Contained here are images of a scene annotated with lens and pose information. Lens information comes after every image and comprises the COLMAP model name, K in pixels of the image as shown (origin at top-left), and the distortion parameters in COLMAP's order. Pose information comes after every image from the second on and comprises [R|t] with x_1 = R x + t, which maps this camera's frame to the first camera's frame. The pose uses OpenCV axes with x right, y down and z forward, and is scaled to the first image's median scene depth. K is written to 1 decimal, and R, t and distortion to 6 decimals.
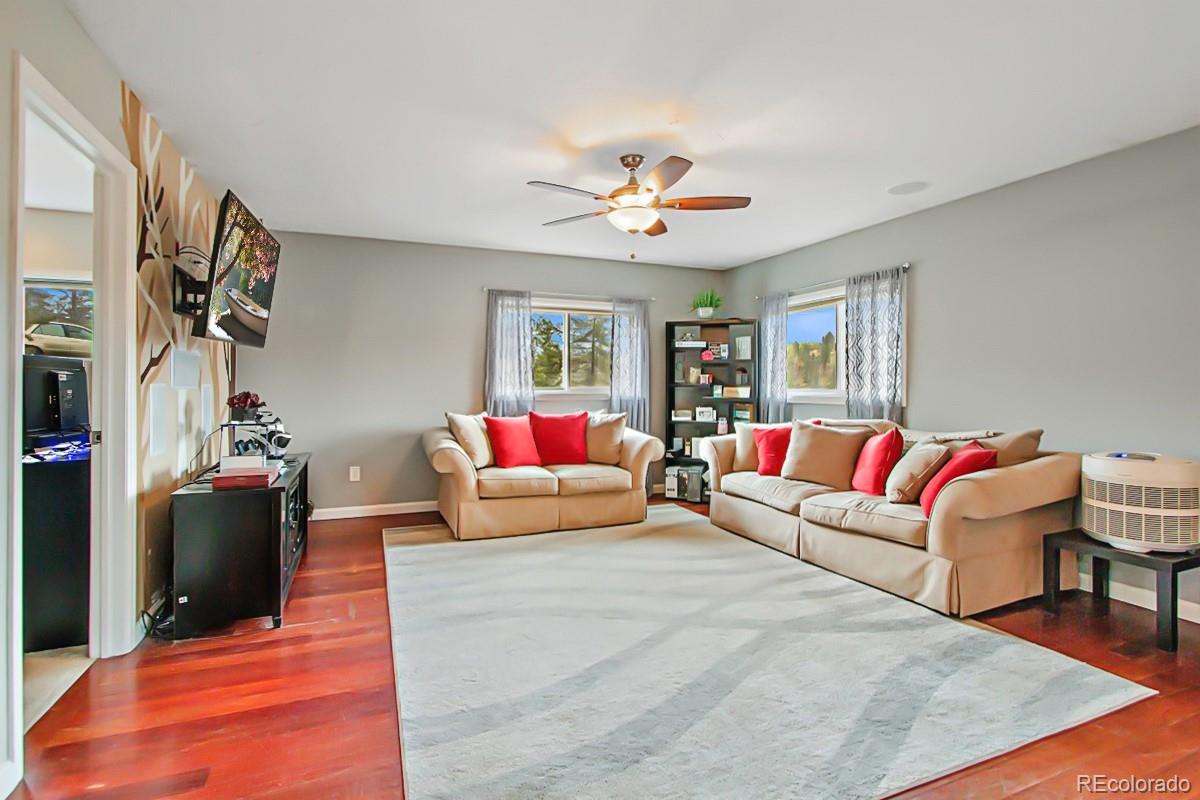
lens RADIAL K [[549.1, 0, 610.1], [0, 549.1, 378.3], [0, 0, 1]] dist [-0.004011, -0.000446]
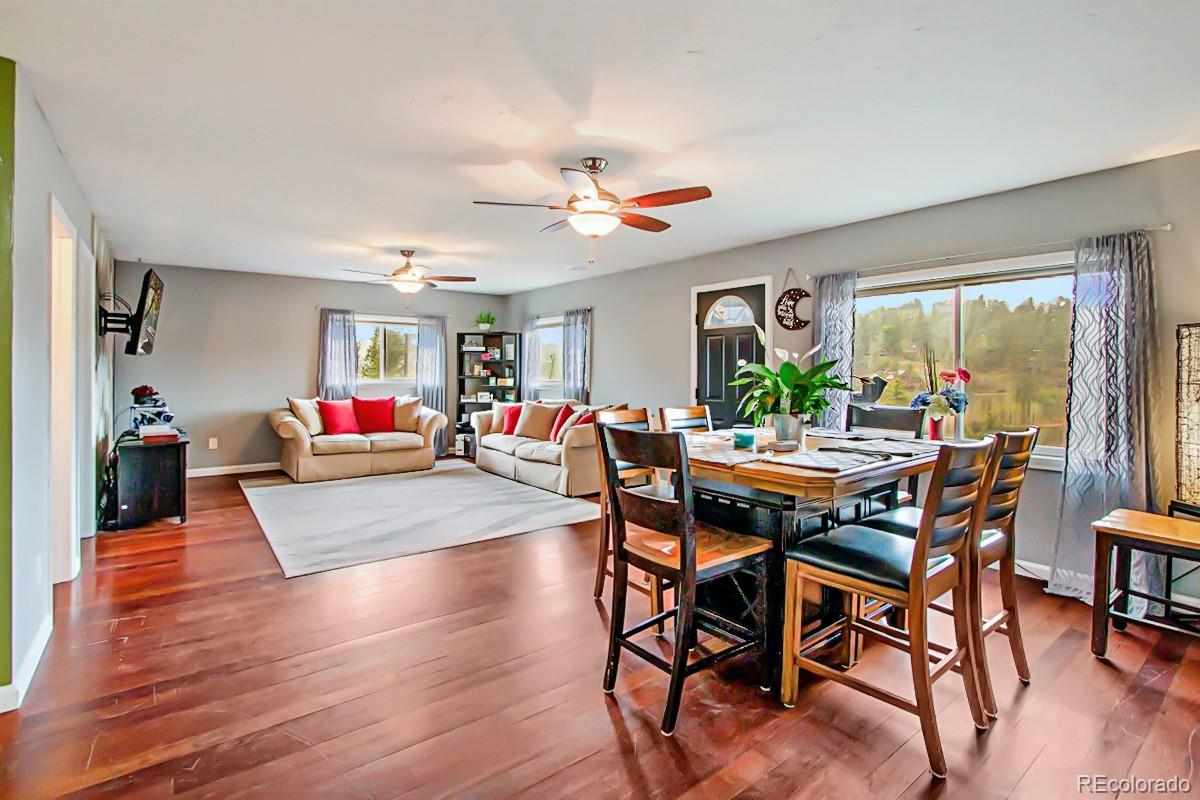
lens RADIAL K [[544.2, 0, 594.6], [0, 544.2, 369.7], [0, 0, 1]] dist [-0.002107, -0.000069]
pose [[0.972466, 0.002725, 0.233028, 0.140216], [-0.006282, 0.999875, 0.014524, -0.034301], [-0.232959, -0.015588, 0.972361, -0.533233]]
